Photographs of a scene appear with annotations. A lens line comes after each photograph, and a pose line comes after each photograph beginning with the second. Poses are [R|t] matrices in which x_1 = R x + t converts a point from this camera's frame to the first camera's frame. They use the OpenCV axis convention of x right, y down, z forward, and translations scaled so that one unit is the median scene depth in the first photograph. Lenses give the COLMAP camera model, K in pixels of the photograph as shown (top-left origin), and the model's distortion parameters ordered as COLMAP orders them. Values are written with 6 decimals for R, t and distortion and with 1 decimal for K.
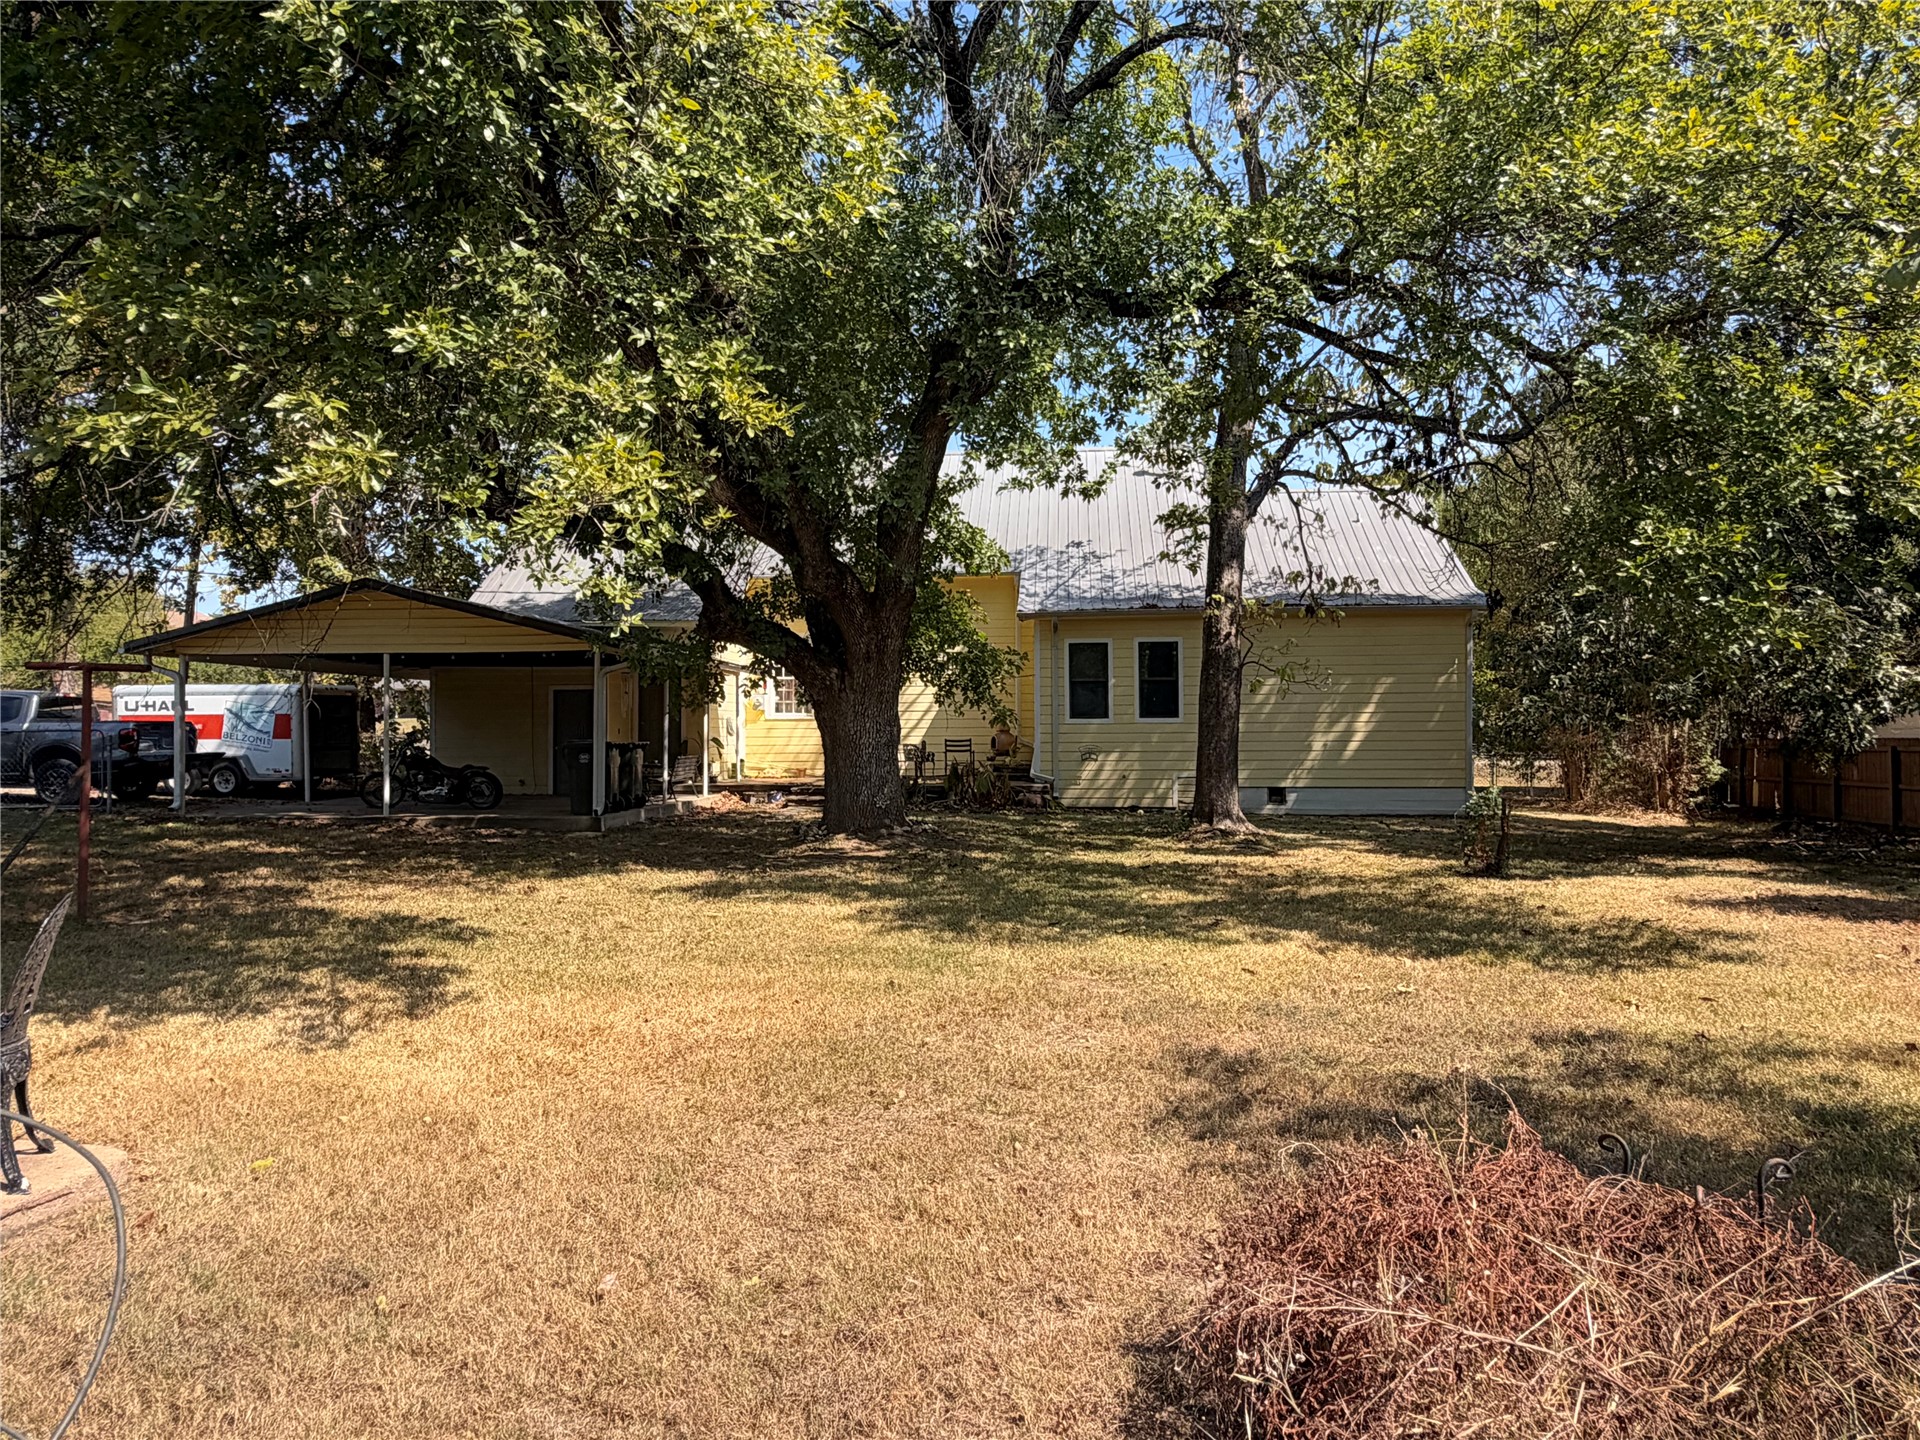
lens RADIAL K [[1240.8, 0, 954.6], [0, 1240.8, 726.4], [0, 0, 1]] dist [-0.002518, 0.001674]
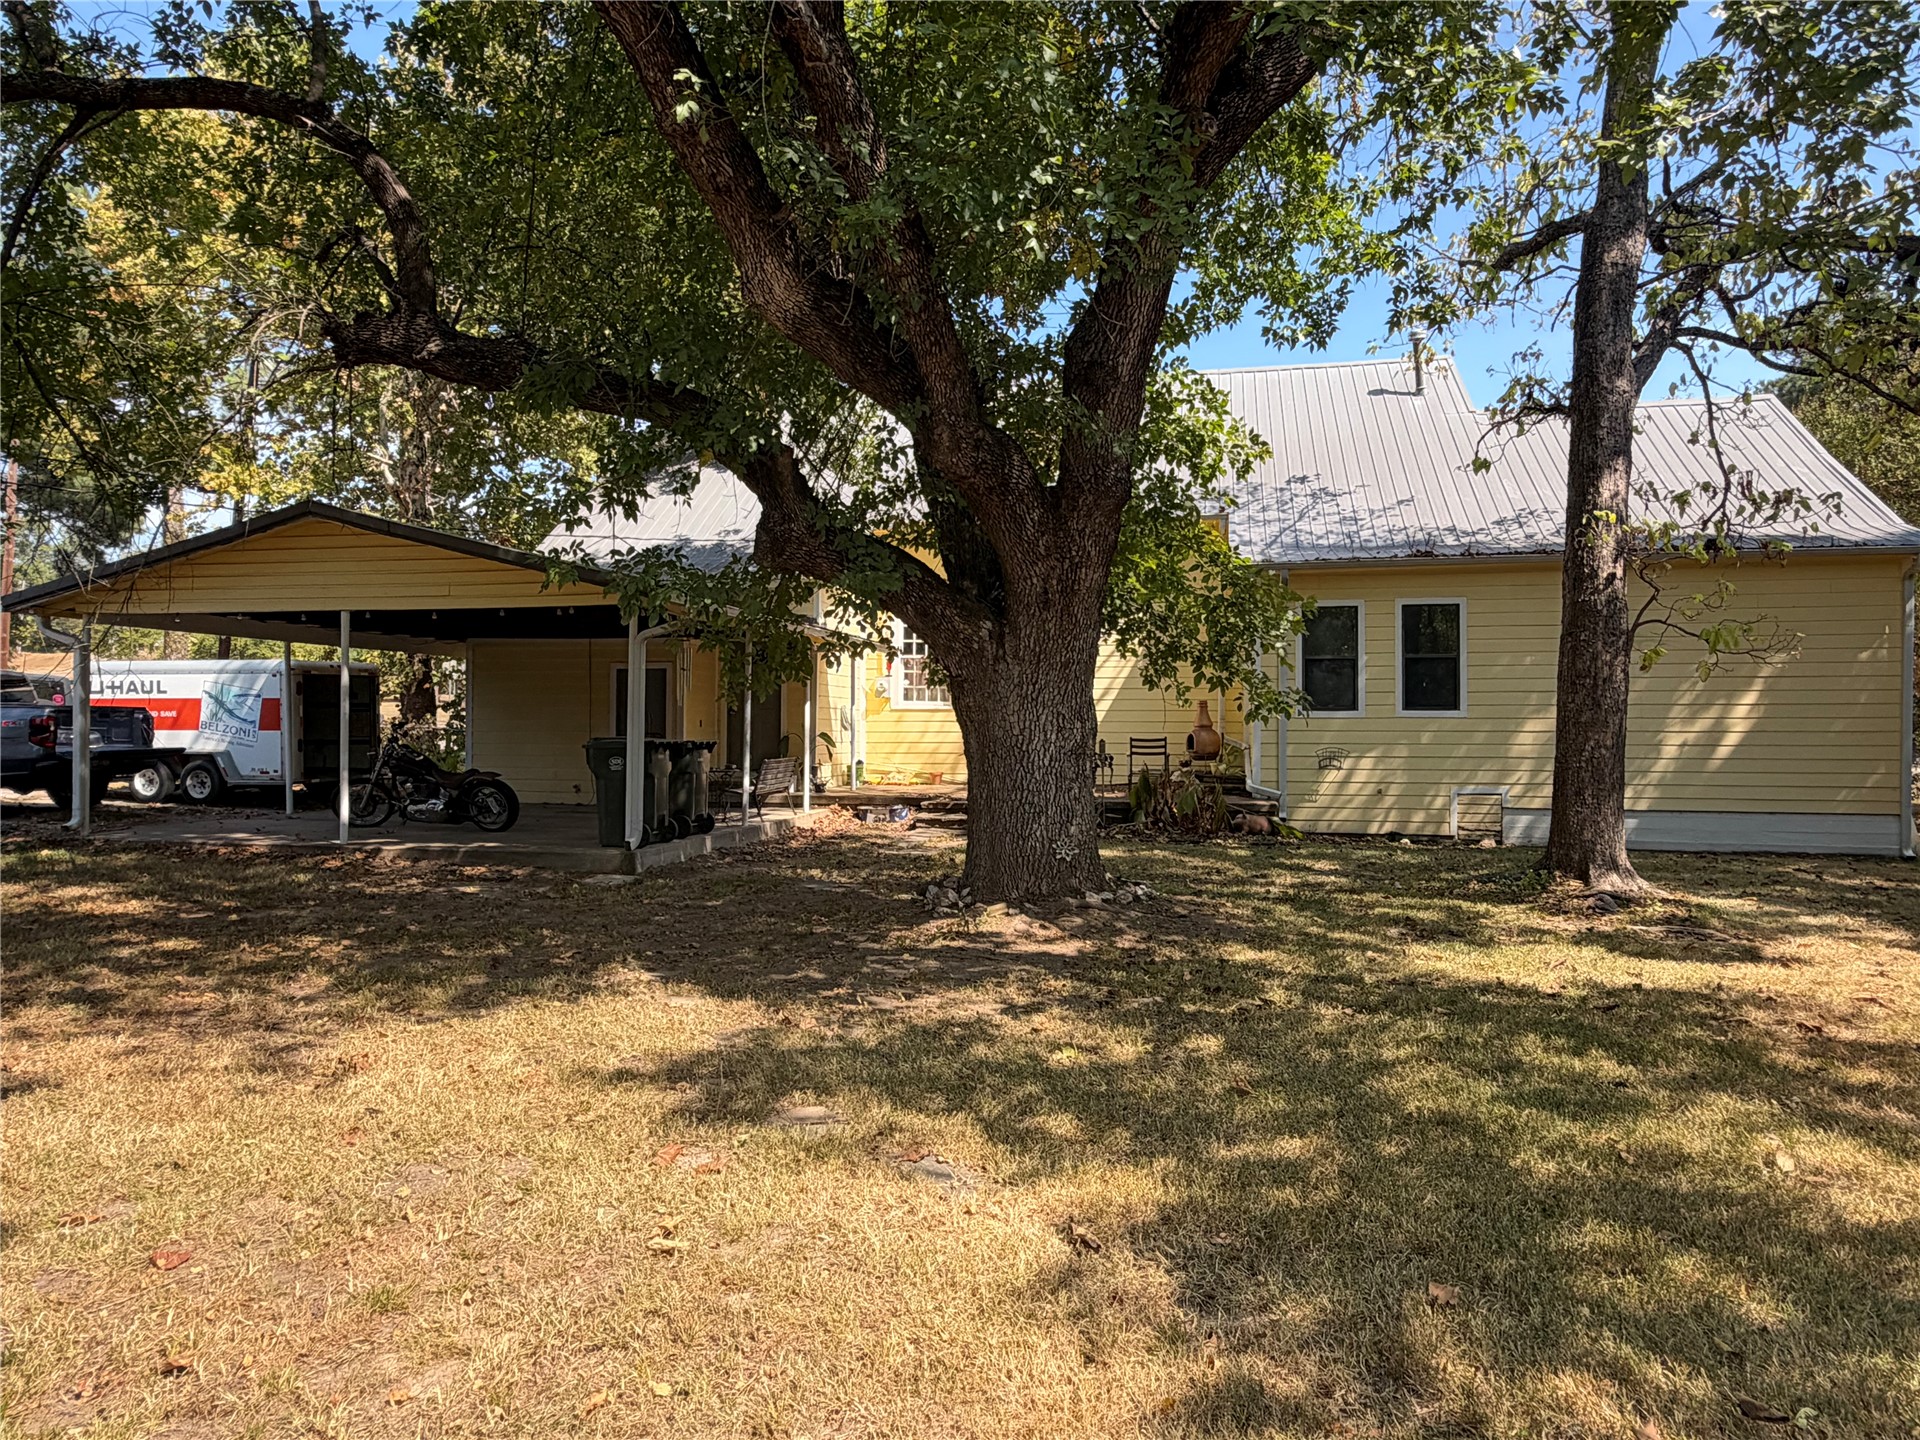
lens RADIAL K [[1240.8, 0, 954.6], [0, 1240.8, 726.4], [0, 0, 1]] dist [-0.002518, 0.001674]
pose [[0.993695, 0.007416, -0.111876, -0.031152], [-0.006691, 0.999954, 0.006859, -0.000608], [0.111921, -0.006068, 0.993699, 0.281144]]
